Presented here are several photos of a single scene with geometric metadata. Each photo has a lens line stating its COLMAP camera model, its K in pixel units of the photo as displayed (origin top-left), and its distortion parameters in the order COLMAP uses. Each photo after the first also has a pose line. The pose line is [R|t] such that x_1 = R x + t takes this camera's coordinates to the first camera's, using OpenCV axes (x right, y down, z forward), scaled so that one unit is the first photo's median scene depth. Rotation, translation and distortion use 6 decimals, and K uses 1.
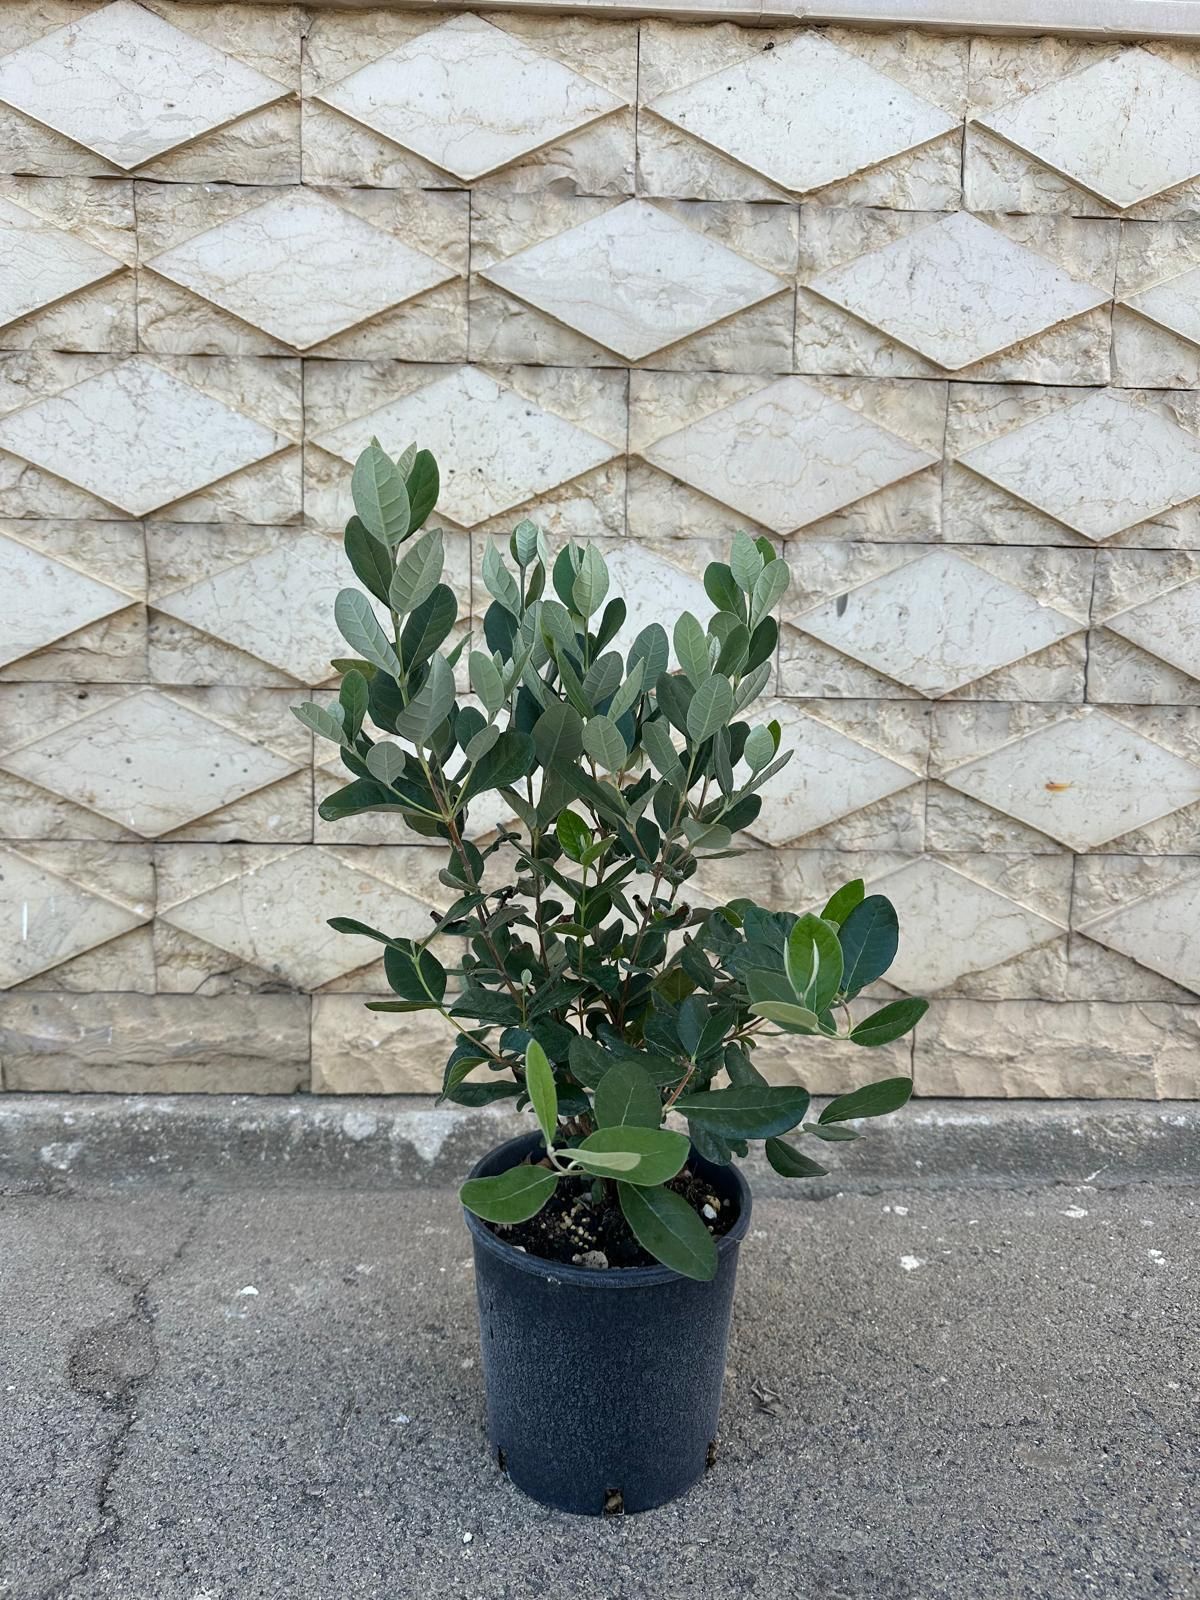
lens RADIAL K [[1101.1, 0, 596.7], [0, 1101.1, 813.8], [0, 0, 1]] dist [0.009314, -0.025436]
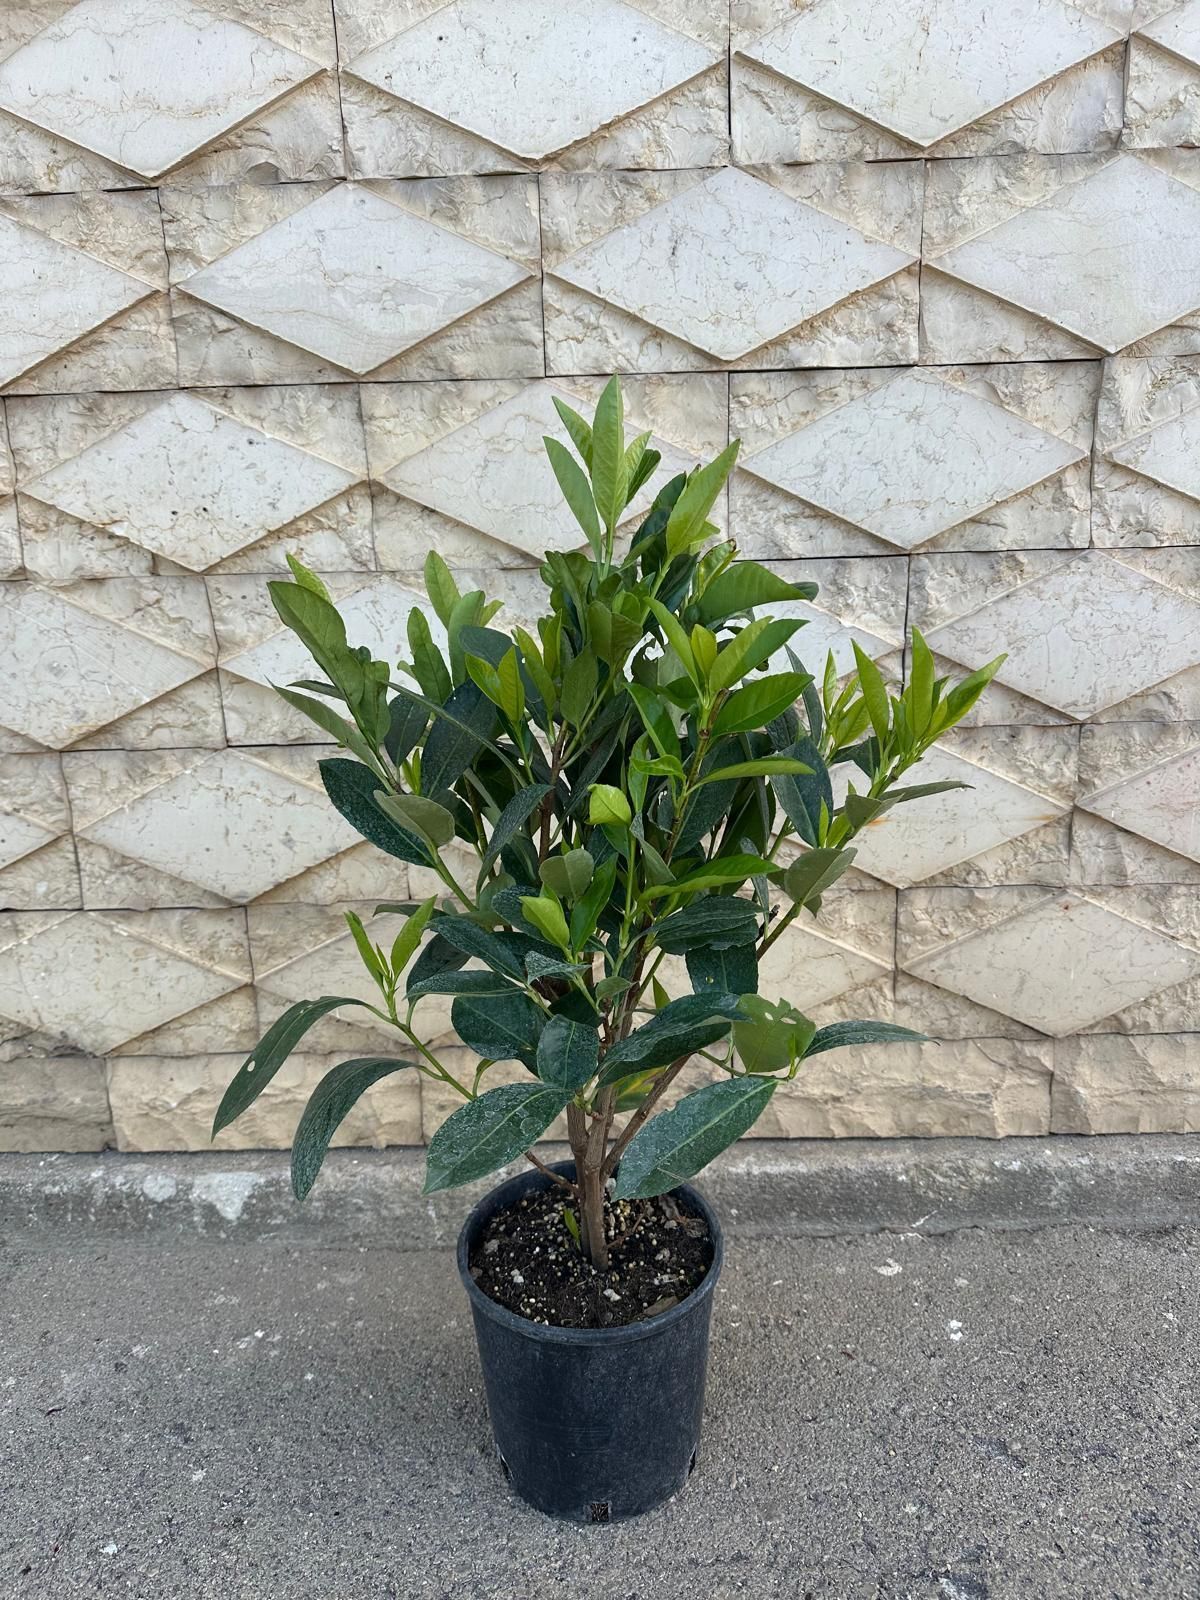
lens RADIAL K [[1101.1, 0, 612.1], [0, 1101.1, 799.9], [0, 0, 1]] dist [0.009314, -0.025436]
pose [[0.997054, -0.036175, -0.067641, 0.274856], [0.044725, 0.990569, 0.129506, -0.175756], [0.062319, -0.132150, 0.989269, 0.093078]]
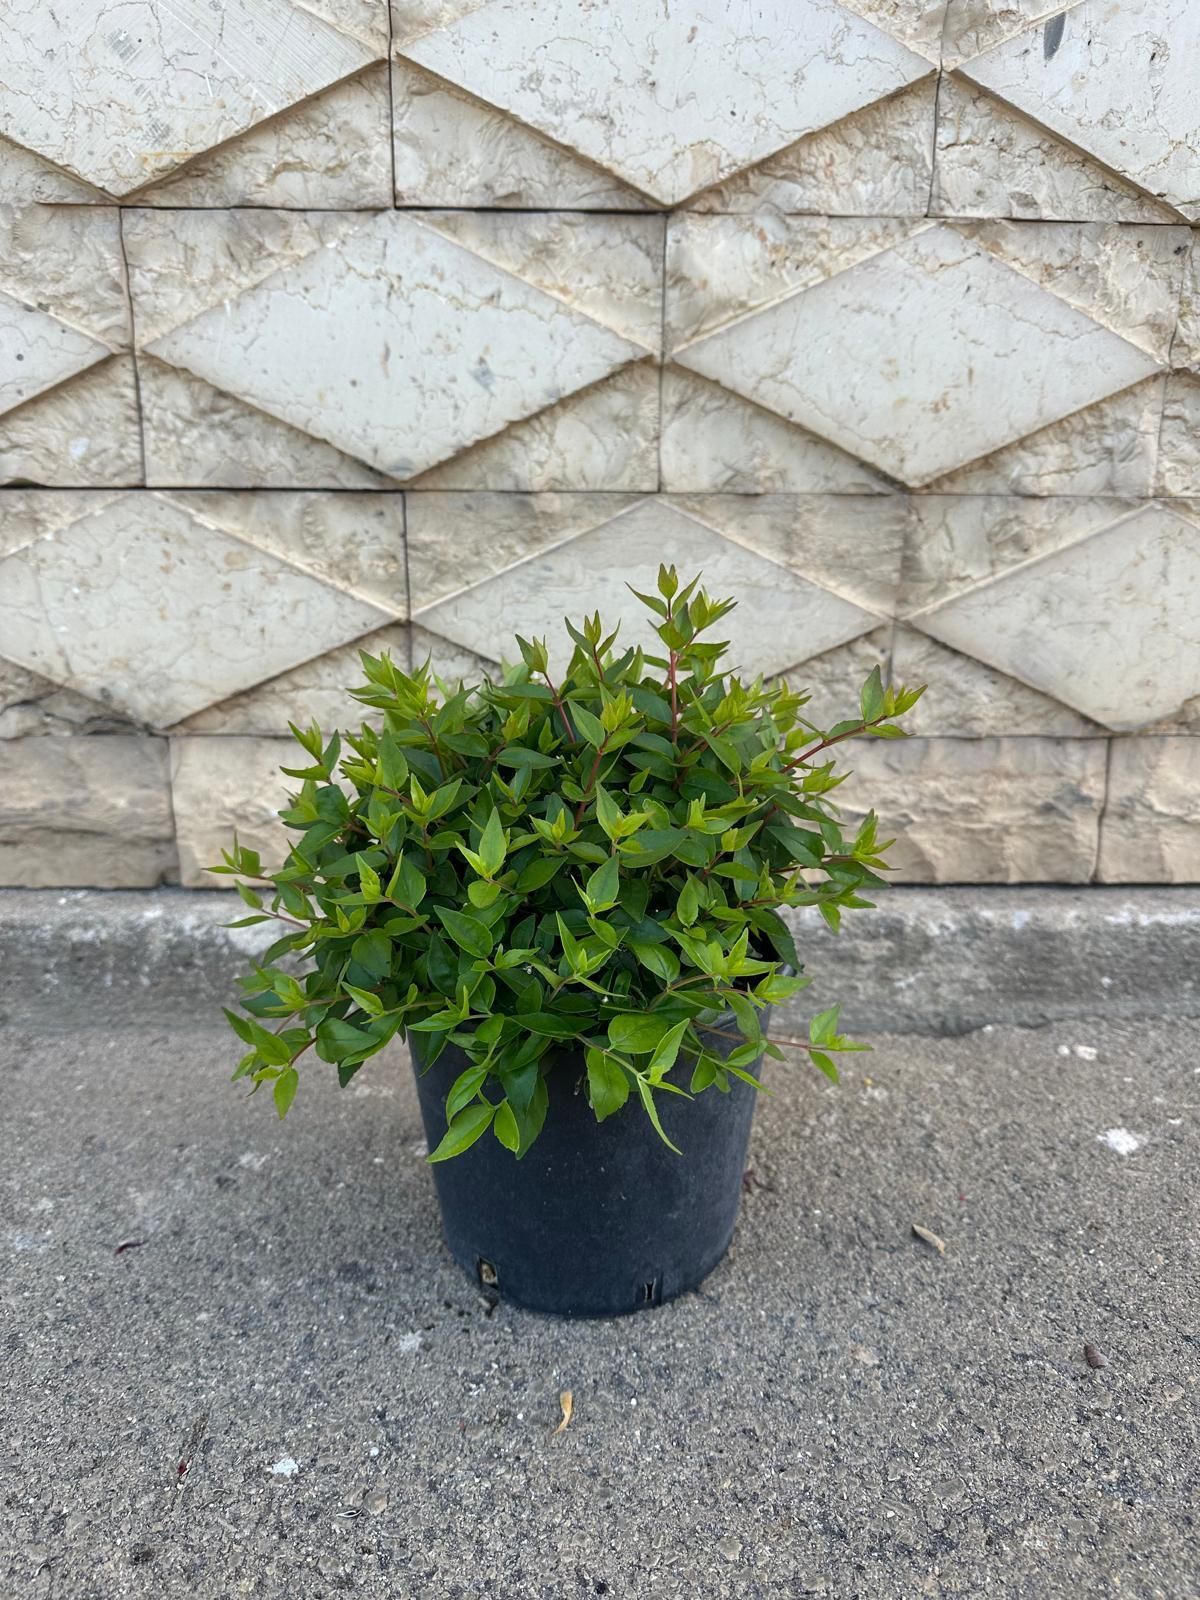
lens RADIAL K [[1101.1, 0, 589.4], [0, 1101.1, 798.6], [0, 0, 1]] dist [0.009314, -0.025436]
pose [[0.999958, -0.008392, -0.003621, -0.015076], [0.008897, 0.984398, 0.175729, 0.094100], [0.002090, -0.175753, 0.984432, 0.383074]]
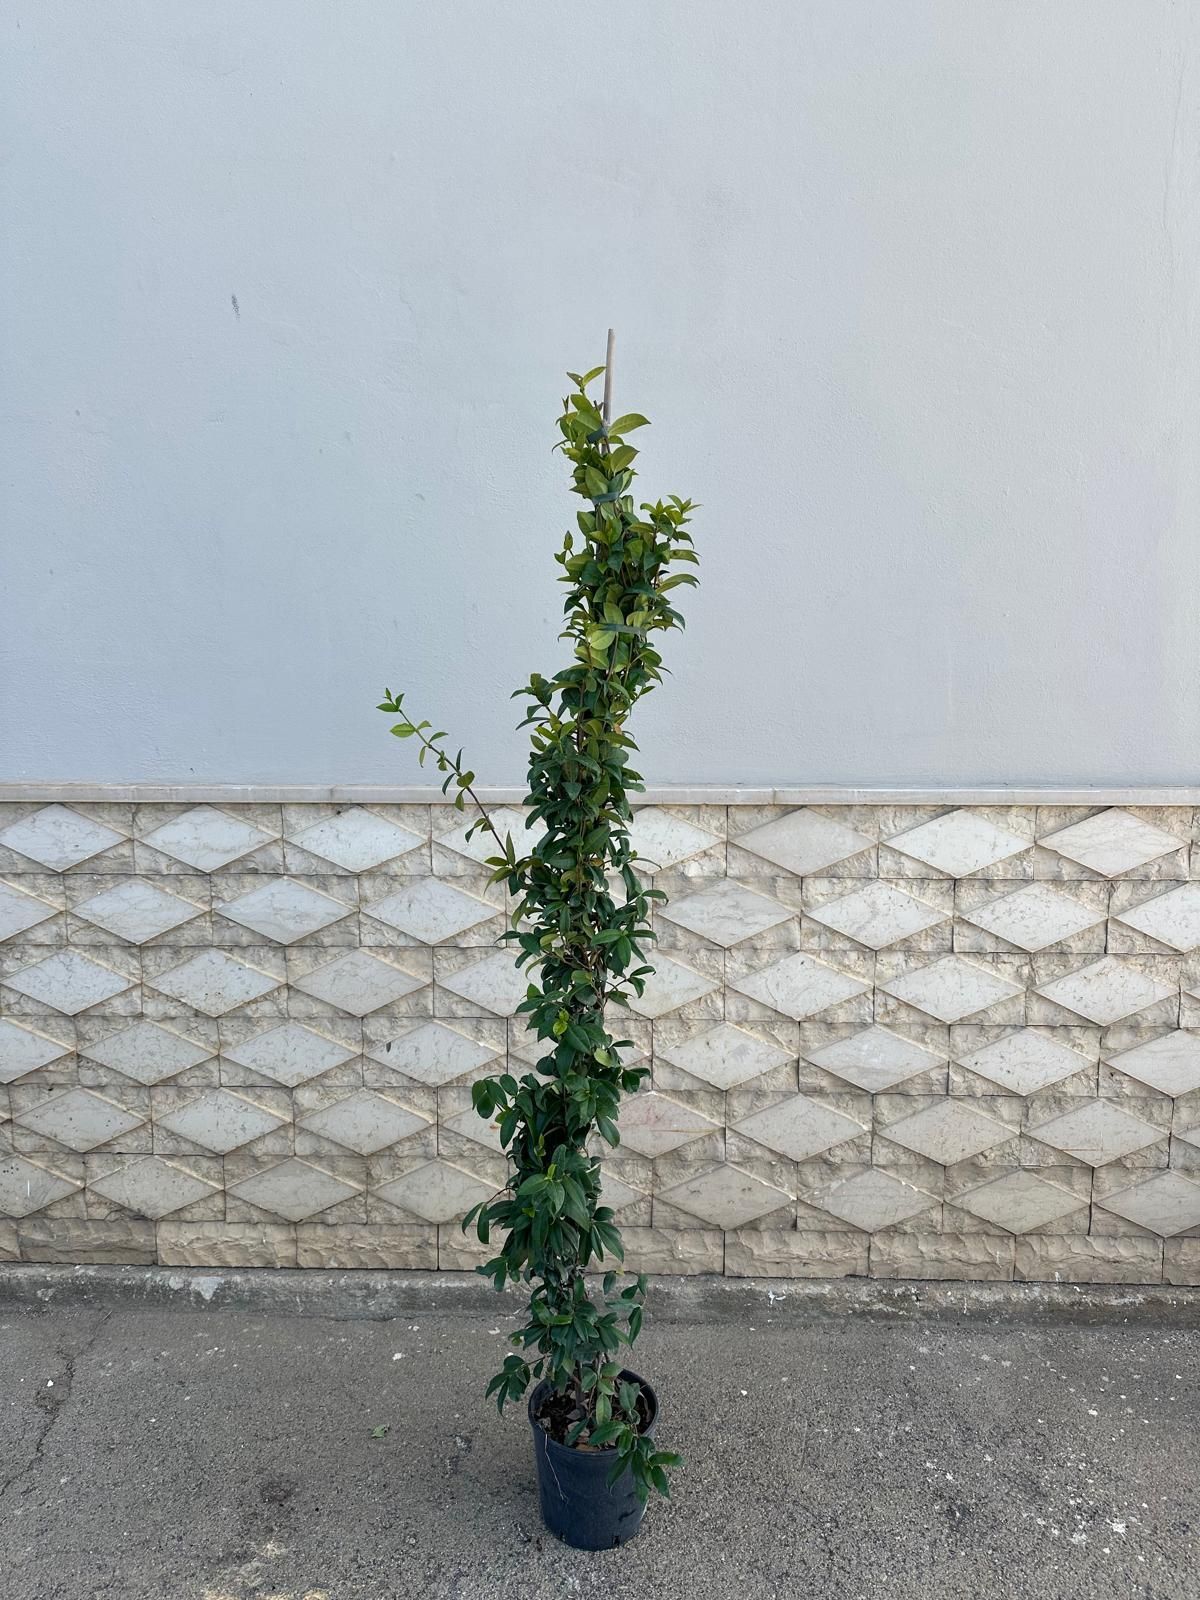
lens RADIAL K [[1091.2, 0, 568.9], [0, 1091.2, 823.8], [0, 0, 1]] dist [0.010471, -0.020266]
pose [[0.997563, -0.012813, -0.068588, 0.739486], [0.013896, 0.999786, 0.015334, -0.666868], [0.068377, -0.016249, 0.997527, -1.124284]]
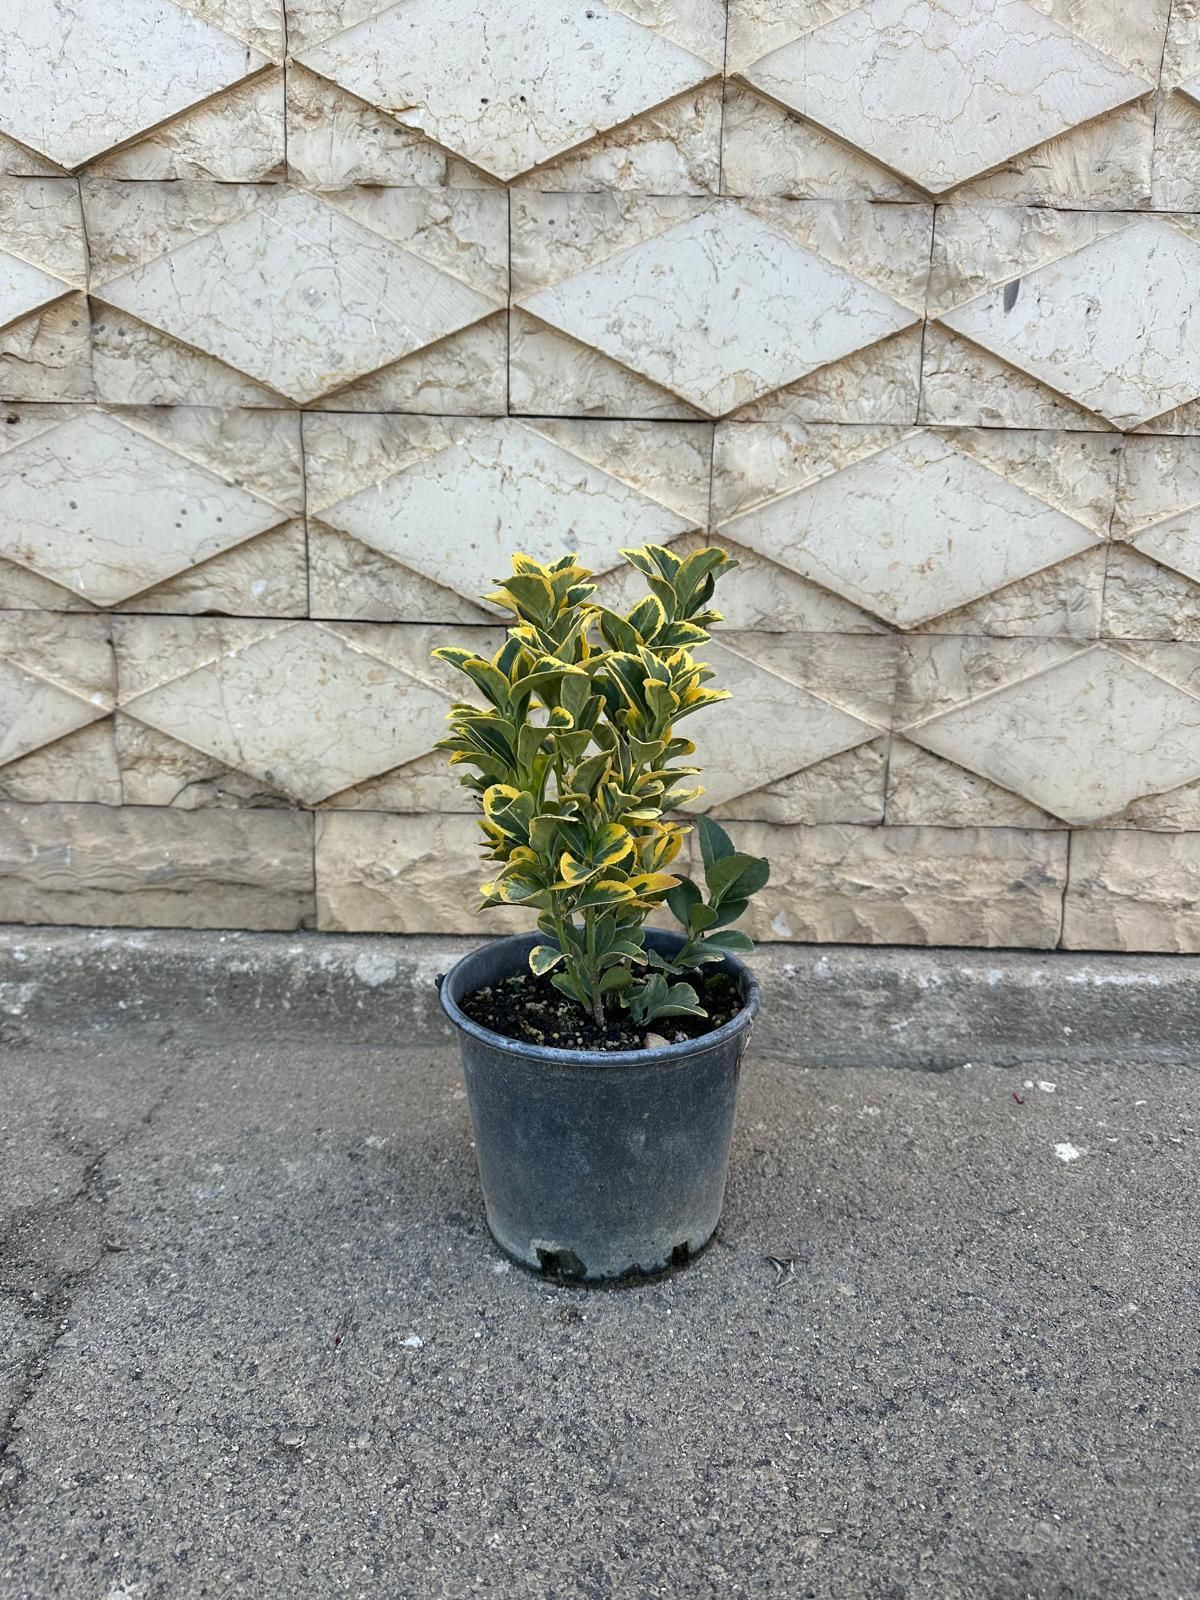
lens RADIAL K [[1101.1, 0, 608.6], [0, 1101.1, 811.0], [0, 0, 1]] dist [0.009314, -0.025436]
pose [[0.999307, 0.015029, -0.034041, -0.017117], [-0.011272, 0.994086, 0.108005, 0.078919], [0.035463, -0.107546, 0.993567, 0.217977]]
